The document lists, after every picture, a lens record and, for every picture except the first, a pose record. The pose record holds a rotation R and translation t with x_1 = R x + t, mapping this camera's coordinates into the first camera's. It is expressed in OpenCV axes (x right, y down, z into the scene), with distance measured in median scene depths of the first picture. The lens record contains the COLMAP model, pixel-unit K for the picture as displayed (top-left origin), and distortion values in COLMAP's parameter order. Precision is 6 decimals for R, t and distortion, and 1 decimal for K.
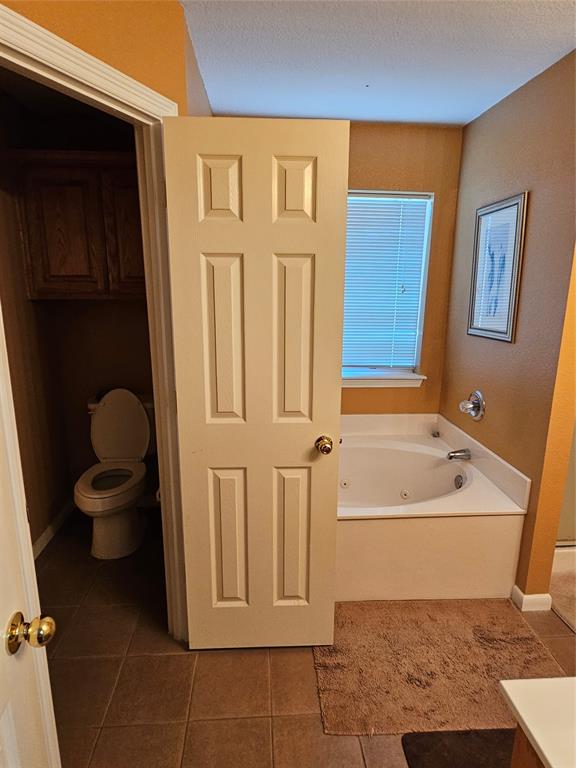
lens RADIAL K [[445.3, 0, 288.0], [0, 445.3, 384.0], [0, 0, 1]] dist [-0.000625, -0.001022]
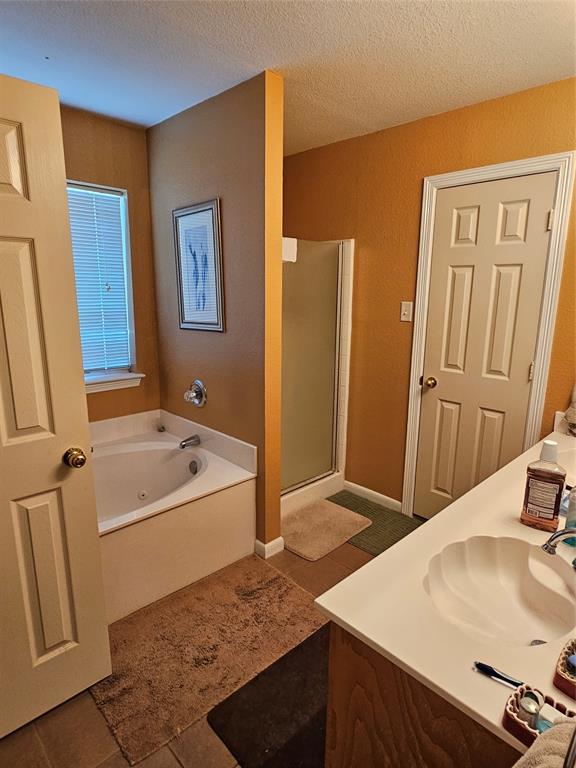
lens RADIAL K [[441.1, 0, 284.1], [0, 441.1, 386.6], [0, 0, 1]] dist [0.000757, 0.000467]
pose [[0.763079, -0.143975, 0.630065, -0.101887], [0.147314, 0.987956, 0.047343, 0.013064], [-0.629293, 0.056690, 0.775098, 0.040705]]
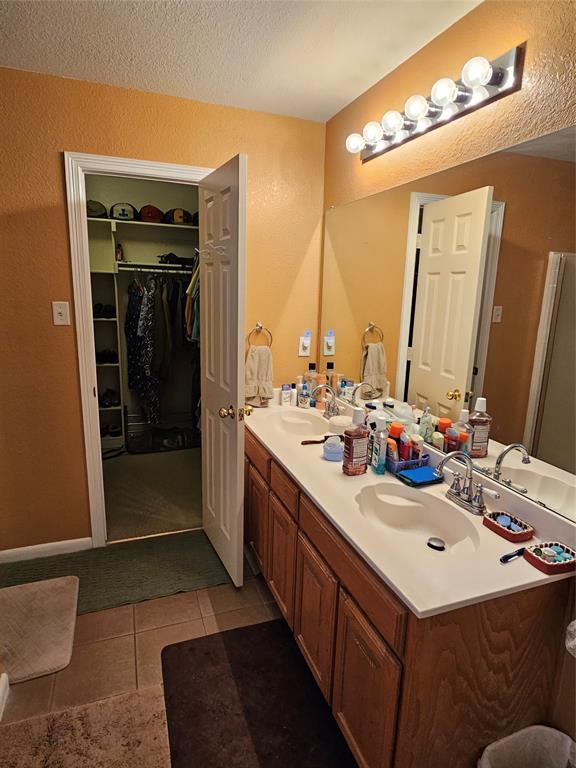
lens RADIAL K [[445.3, 0, 288.0], [0, 445.3, 384.0], [0, 0, 1]] dist [-0.000625, -0.001022]
pose [[-0.297030, -0.224415, 0.928122, -0.165551], [0.184693, 0.940132, 0.286426, -0.132700], [-0.936836, 0.256495, -0.237800, 0.580266]]
